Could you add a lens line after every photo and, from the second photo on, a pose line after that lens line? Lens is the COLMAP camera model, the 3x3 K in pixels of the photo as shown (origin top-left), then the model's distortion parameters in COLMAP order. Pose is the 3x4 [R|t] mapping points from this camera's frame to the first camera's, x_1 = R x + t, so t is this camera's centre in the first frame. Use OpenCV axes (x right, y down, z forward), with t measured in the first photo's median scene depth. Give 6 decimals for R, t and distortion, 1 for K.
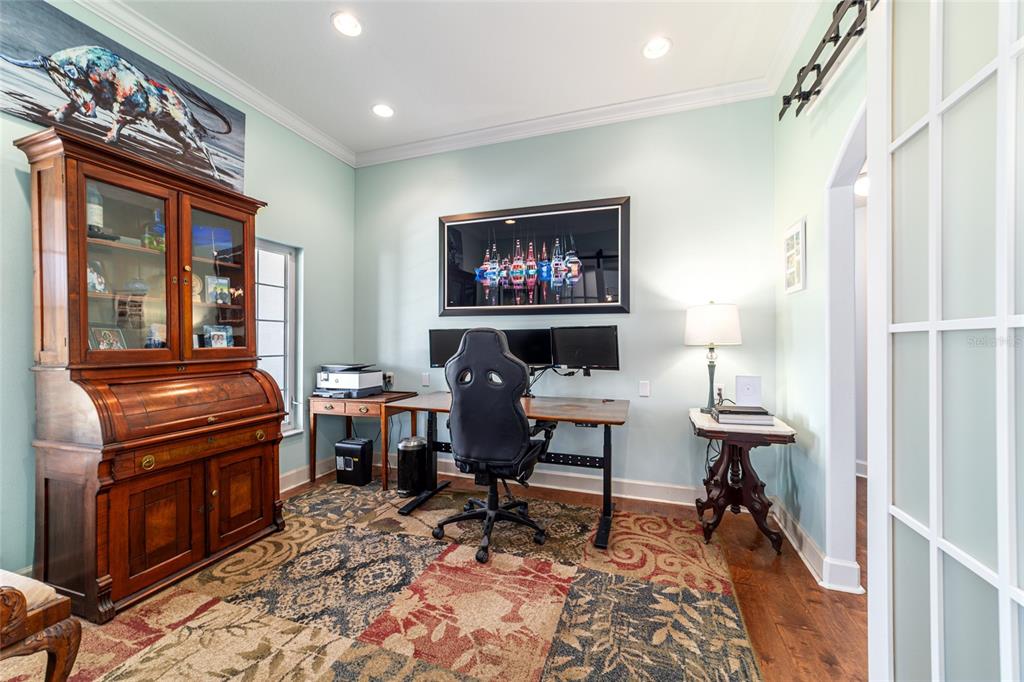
lens RADIAL K [[392.7, 0, 512.2], [0, 392.7, 342.0], [0, 0, 1]] dist [-0.013127, 0.003671]
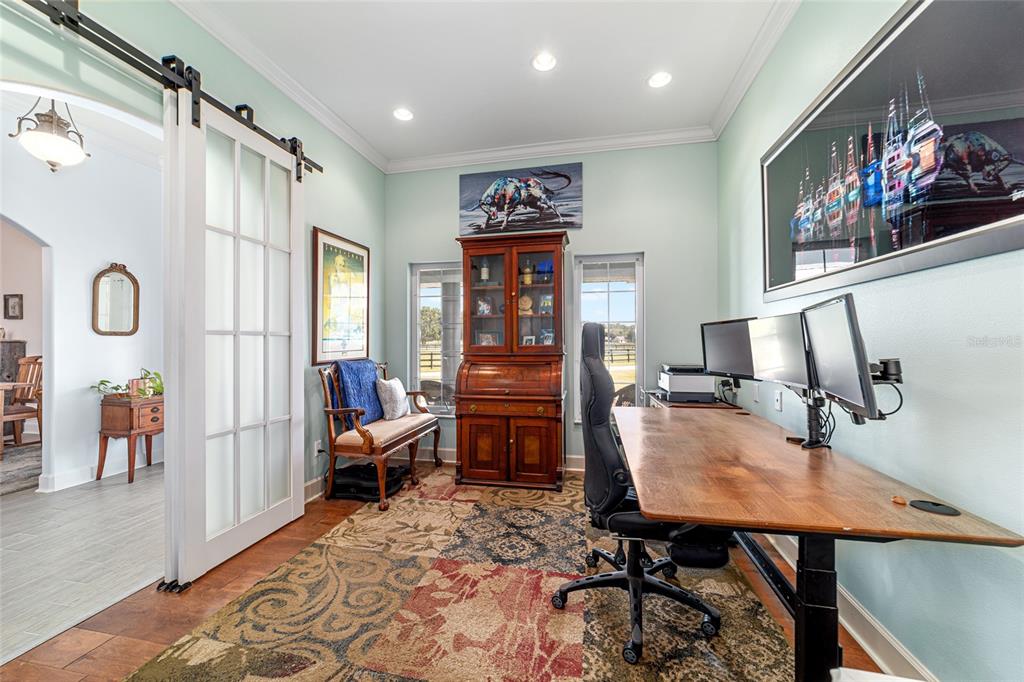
lens RADIAL K [[392.7, 0, 509.2], [0, 392.7, 340.2], [0, 0, 1]] dist [-0.013127, 0.003671]
pose [[0.117886, -0.002975, -0.993023, 0.728795], [0.004241, 0.999988, -0.002492, 0.000263], [0.993018, -0.003918, 0.117897, 0.794418]]
